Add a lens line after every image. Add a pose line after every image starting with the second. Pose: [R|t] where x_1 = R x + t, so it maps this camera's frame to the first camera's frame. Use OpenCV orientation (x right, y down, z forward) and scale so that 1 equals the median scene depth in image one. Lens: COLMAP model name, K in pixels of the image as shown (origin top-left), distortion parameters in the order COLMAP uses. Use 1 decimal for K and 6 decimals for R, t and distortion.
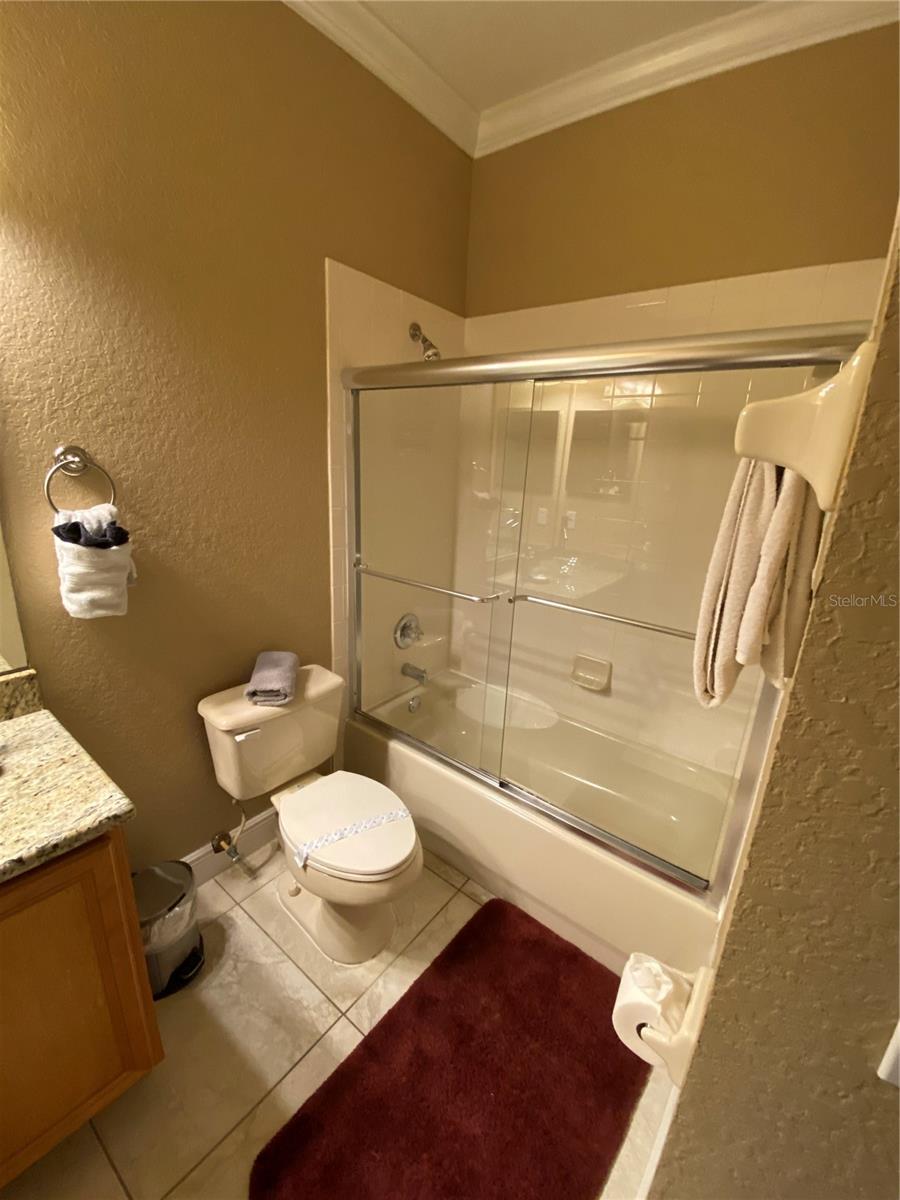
lens RADIAL K [[487.9, 0, 451.4], [0, 487.9, 606.9], [0, 0, 1]] dist [-0.006436, -0.003480]
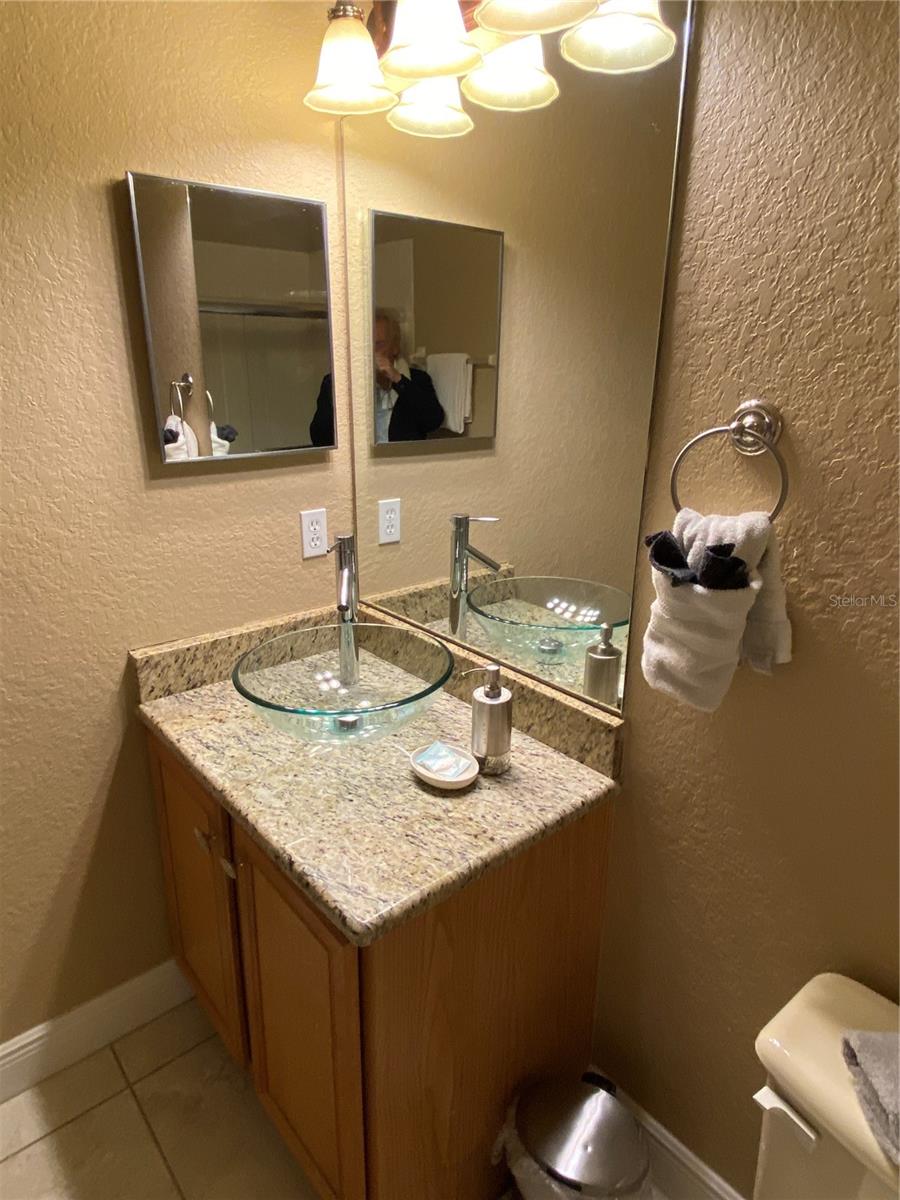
lens RADIAL K [[710.7, 0, 447.9], [0, 710.7, 598.4], [0, 0, 1]] dist [-0.004610, -0.003022]
pose [[-0.211238, 0.253694, -0.943937, 0.103776], [-0.301356, 0.901780, 0.309802, -0.276585], [0.929819, 0.349903, -0.114039, 0.849086]]
